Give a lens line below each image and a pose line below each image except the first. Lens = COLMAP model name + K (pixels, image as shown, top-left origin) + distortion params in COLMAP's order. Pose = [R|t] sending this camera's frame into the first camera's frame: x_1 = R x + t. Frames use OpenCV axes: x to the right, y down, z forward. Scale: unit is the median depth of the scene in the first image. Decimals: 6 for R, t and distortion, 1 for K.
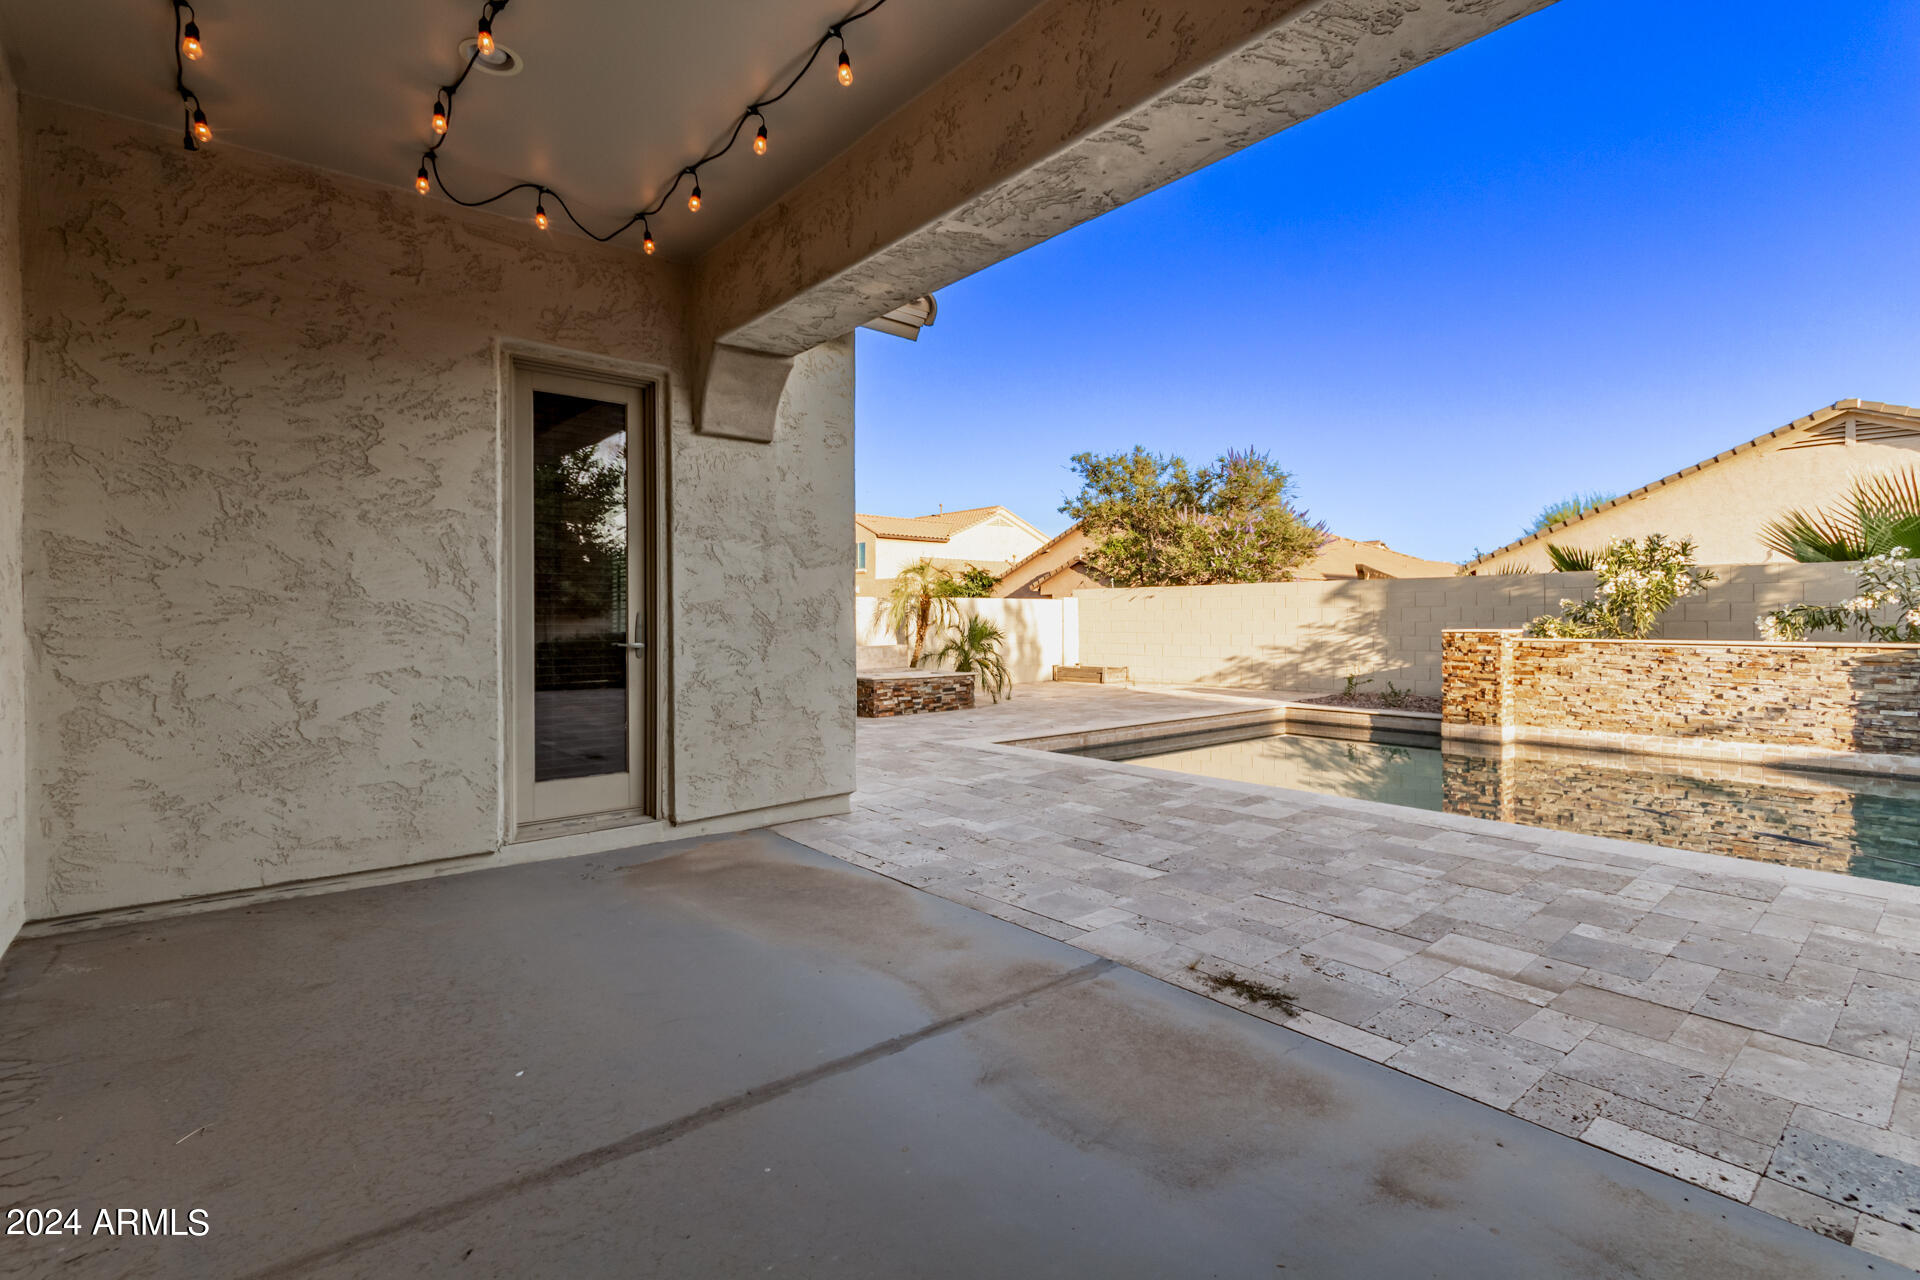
lens RADIAL K [[883.2, 0, 960.0], [0, 883.2, 630.2], [0, 0, 1]] dist [0.007375, -0.000793]
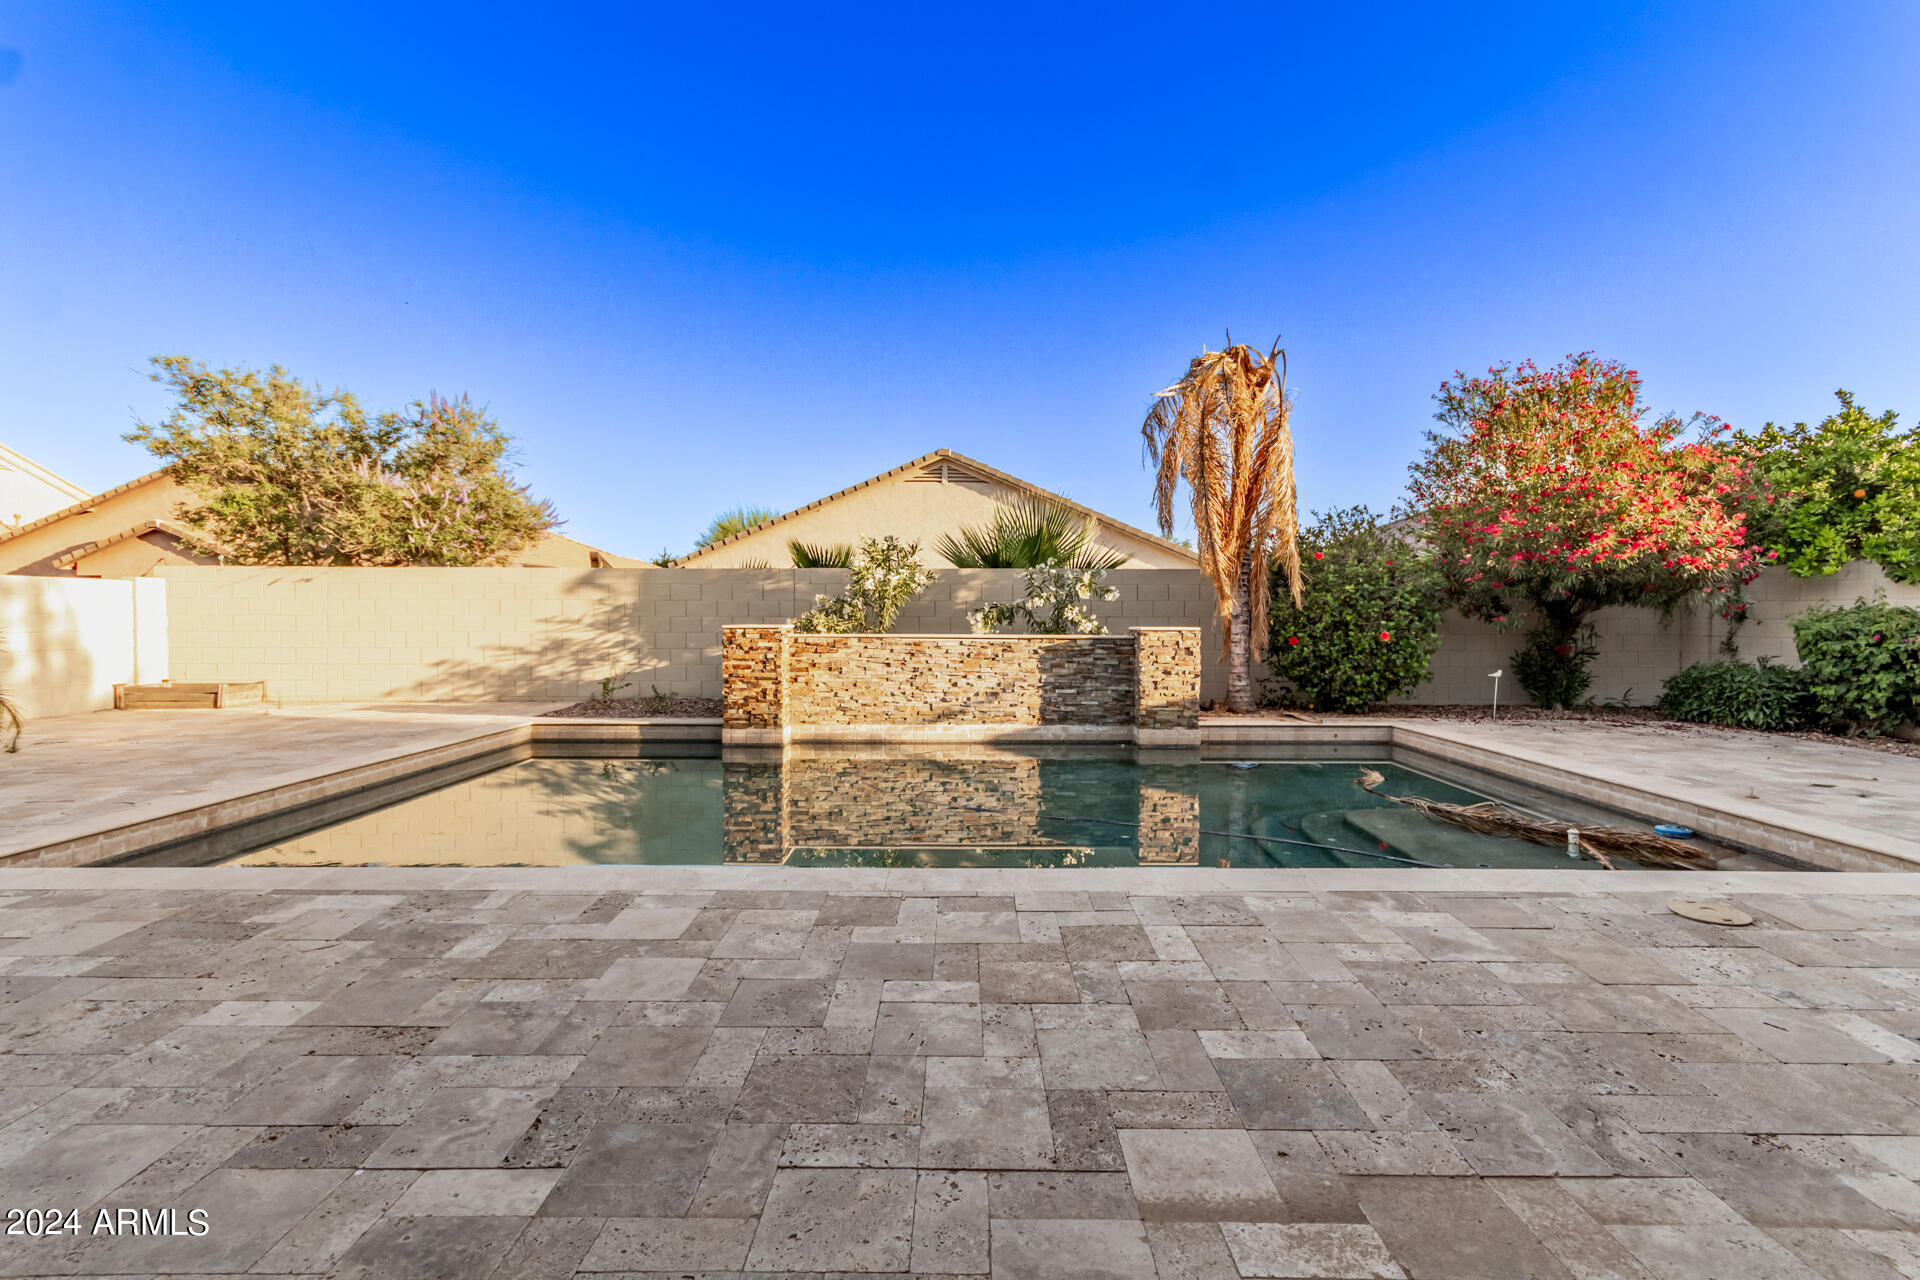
lens RADIAL K [[883.2, 0, 956.7], [0, 883.2, 625.7], [0, 0, 1]] dist [0.007375, -0.000793]
pose [[0.640832, -0.003676, 0.767672, 0.007584], [0.004102, 0.999991, 0.001365, -0.000276], [-0.767670, 0.002275, 0.640841, 0.212372]]
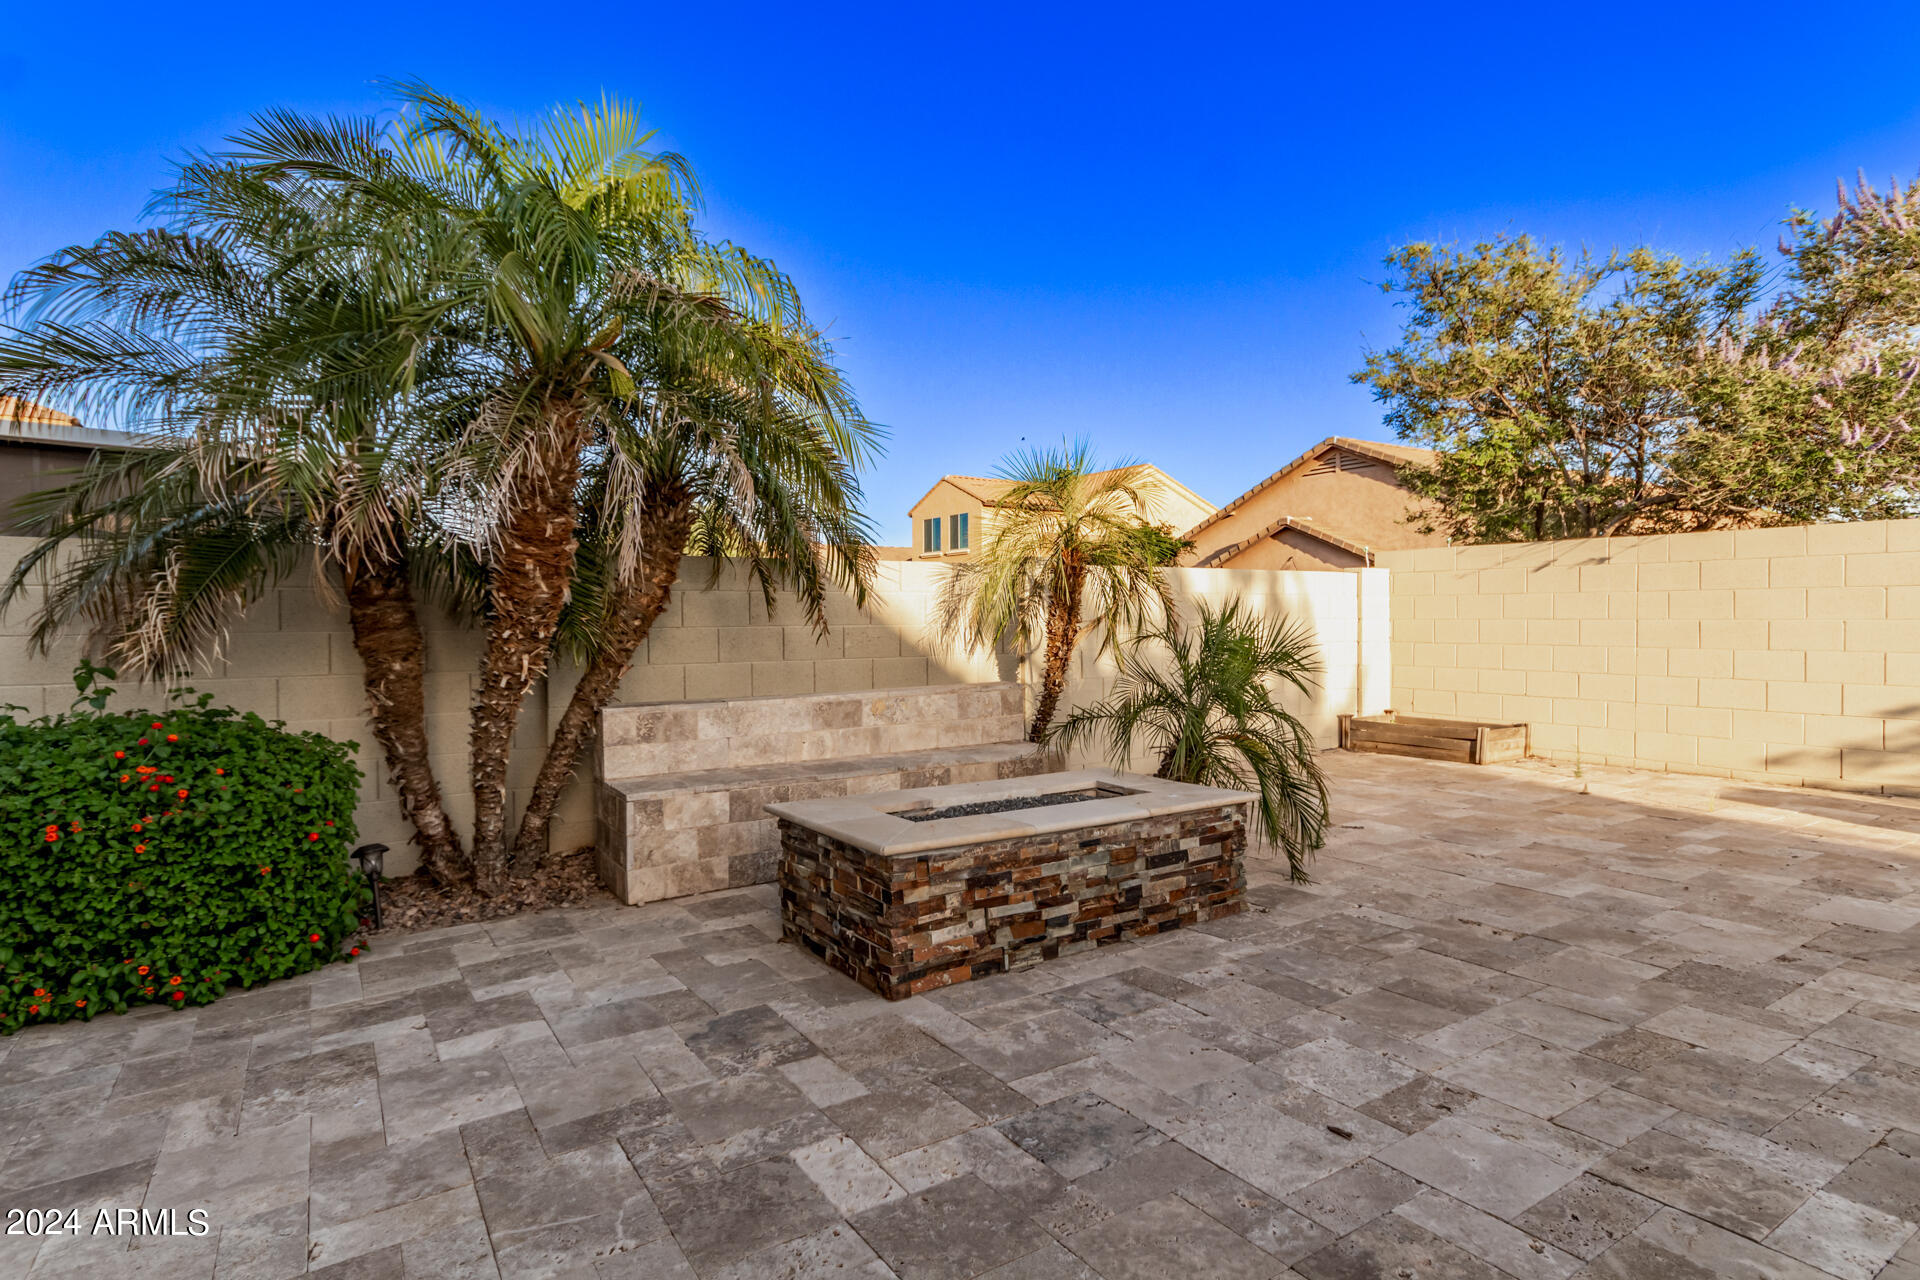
lens RADIAL K [[1013.9, 0, 958.8], [0, 1013.9, 637.2], [0, 0, 1]] dist [0.001842, 0.000224]
pose [[0.992183, -0.001477, -0.124780, -0.040043], [0.002666, 0.999953, 0.009359, -0.009356], [0.124760, -0.009619, 0.992140, 0.693306]]
